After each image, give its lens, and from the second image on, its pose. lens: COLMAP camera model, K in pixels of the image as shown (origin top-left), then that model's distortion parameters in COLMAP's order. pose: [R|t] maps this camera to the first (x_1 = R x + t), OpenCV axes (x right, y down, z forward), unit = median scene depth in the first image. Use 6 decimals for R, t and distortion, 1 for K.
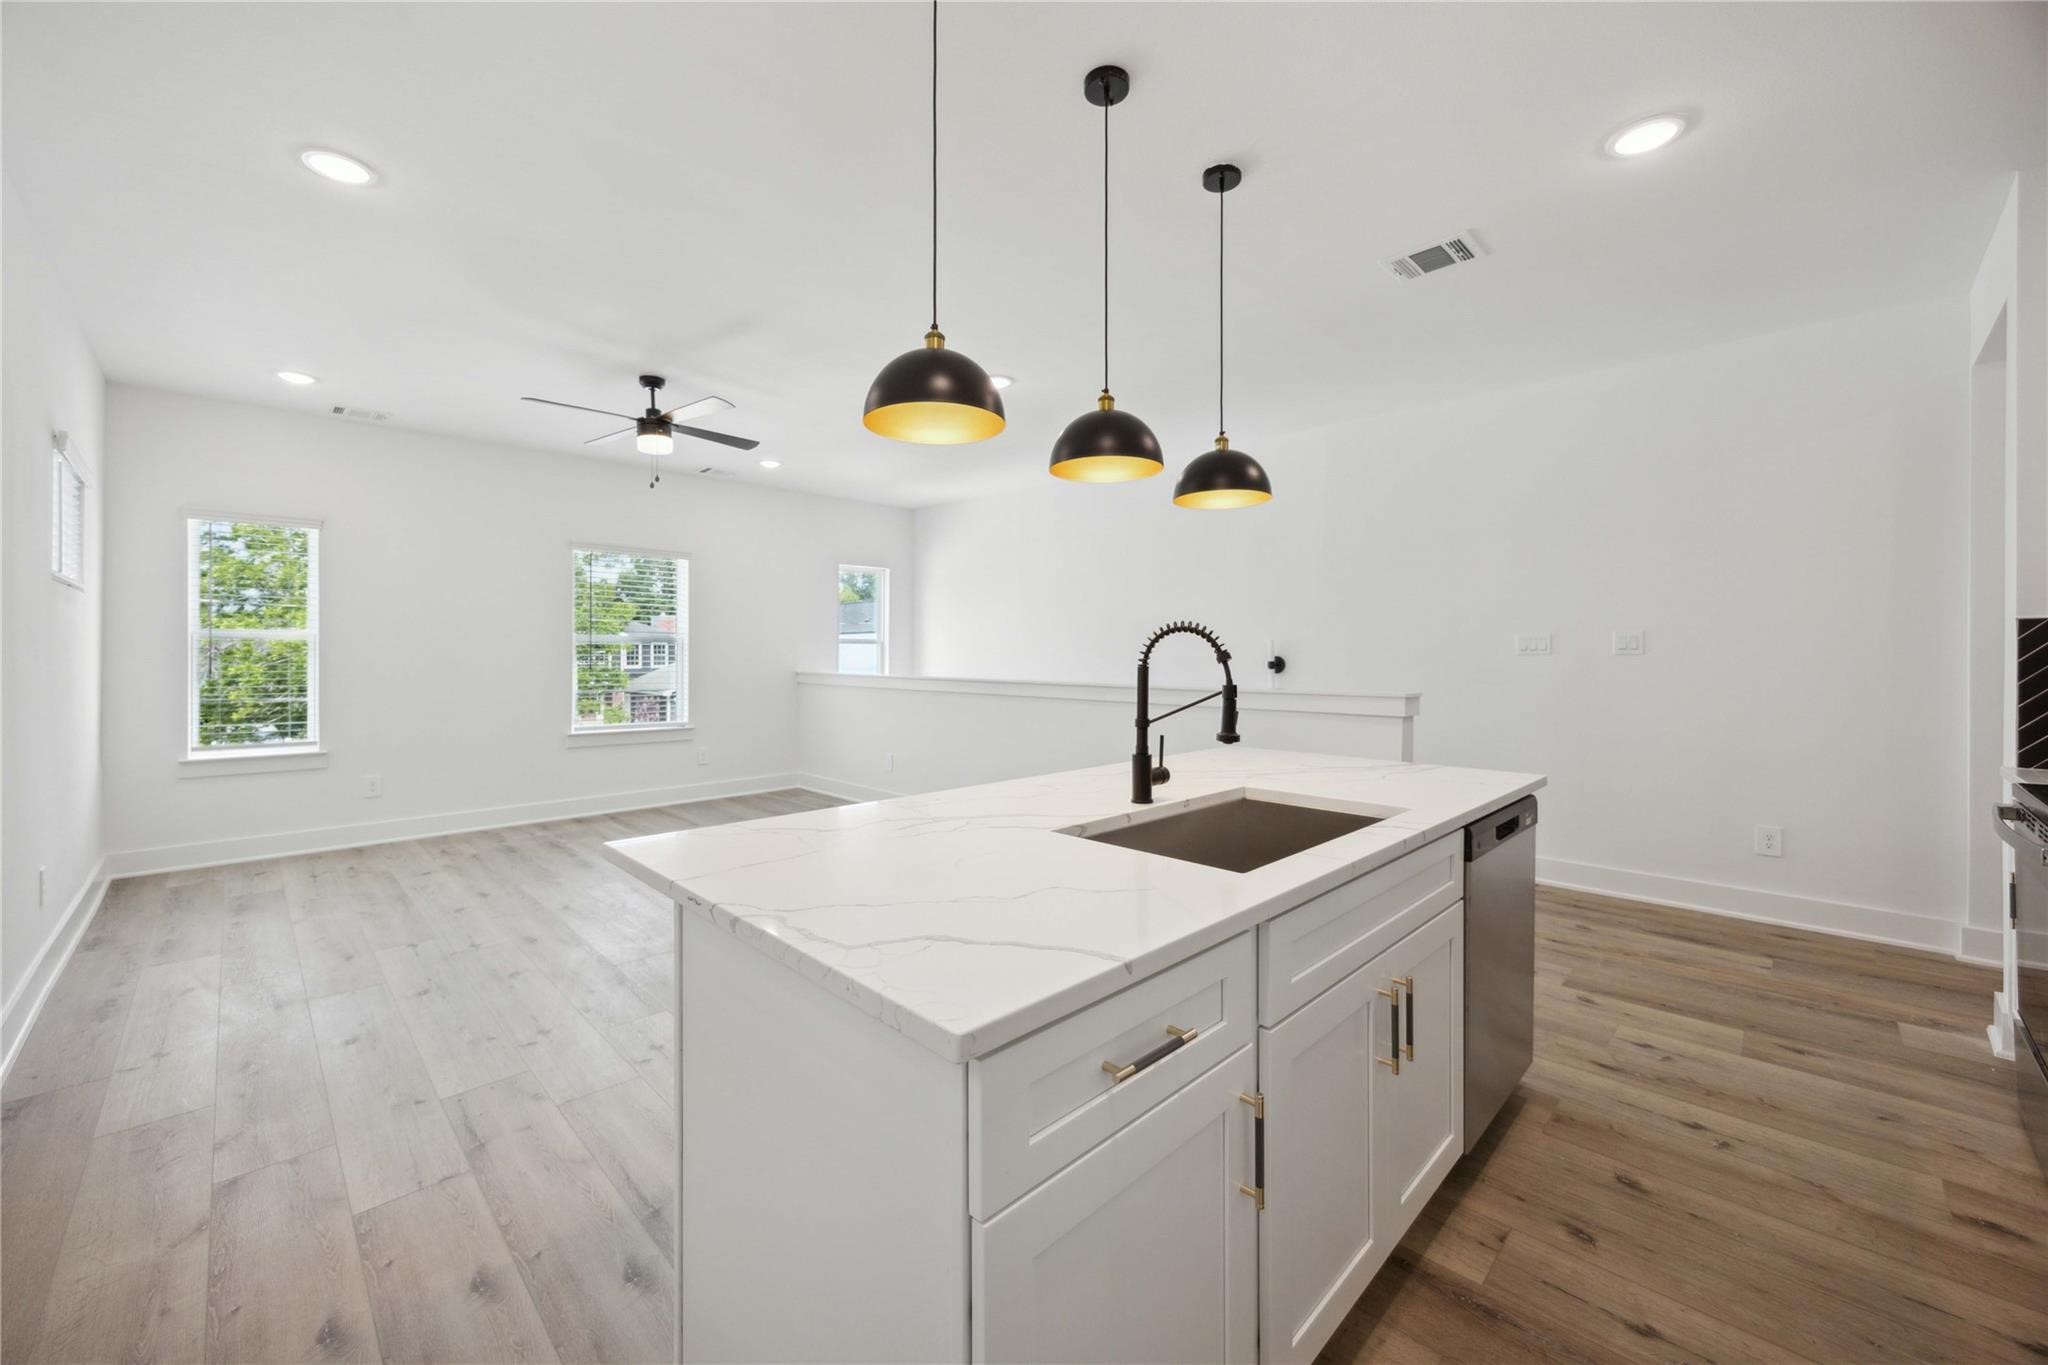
lens RADIAL K [[788.2, 0, 1037.5], [0, 788.2, 665.0], [0, 0, 1]] dist [0.000154, -0.000585]
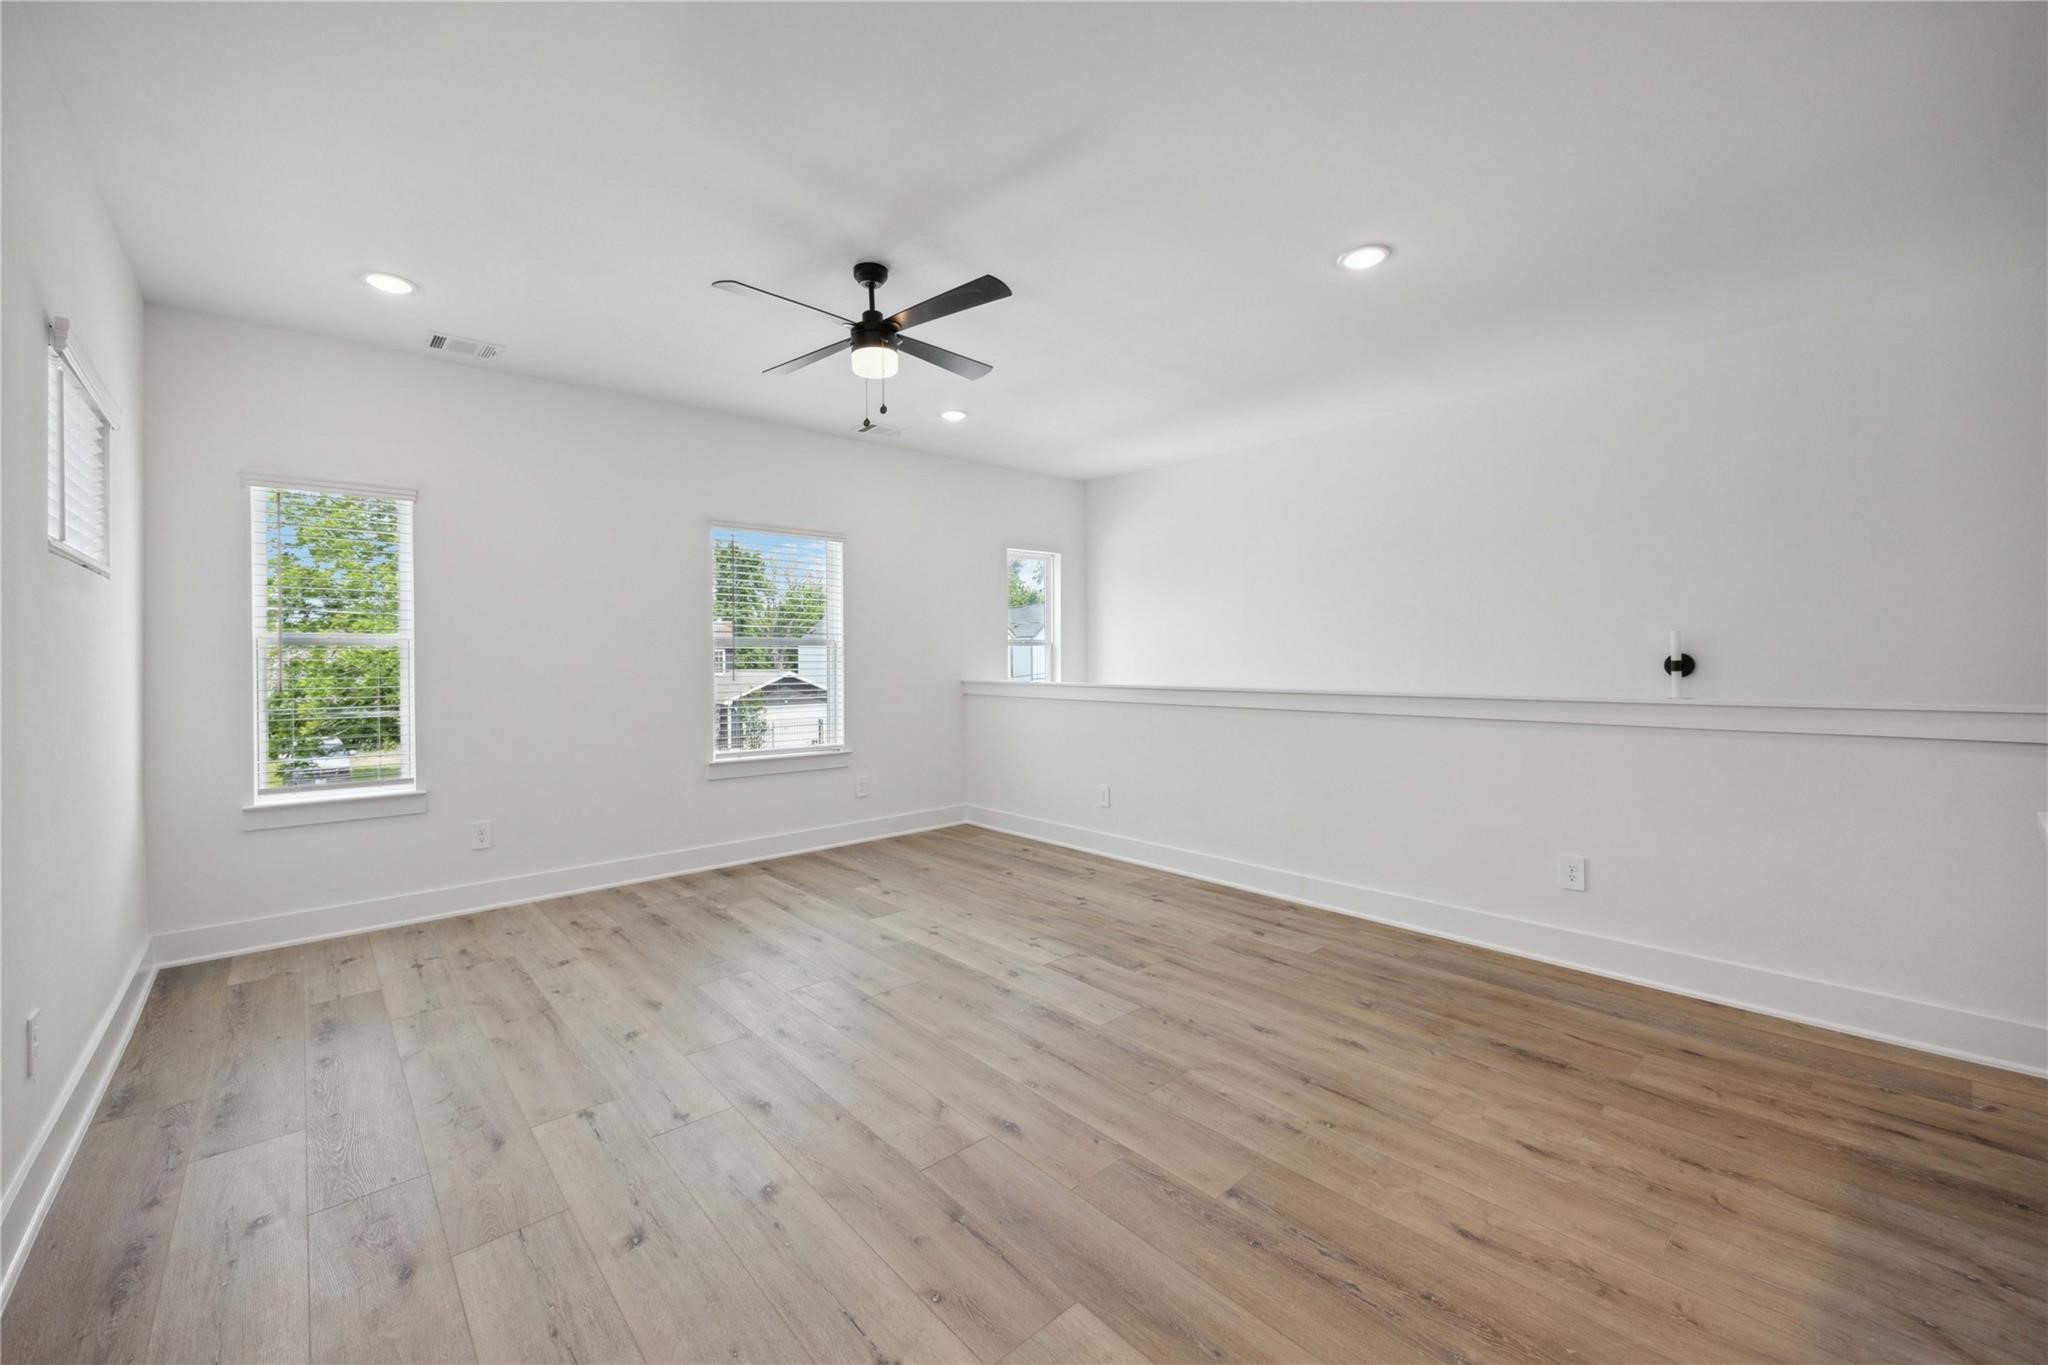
lens RADIAL K [[788.2, 0, 1015.7], [0, 788.2, 669.8], [0, 0, 1]] dist [0.000154, -0.000585]
pose [[0.998408, -0.009959, -0.055527, -0.307732], [0.010037, 0.999949, 0.001137, -0.003794], [0.055513, -0.001692, 0.998457, 0.287648]]
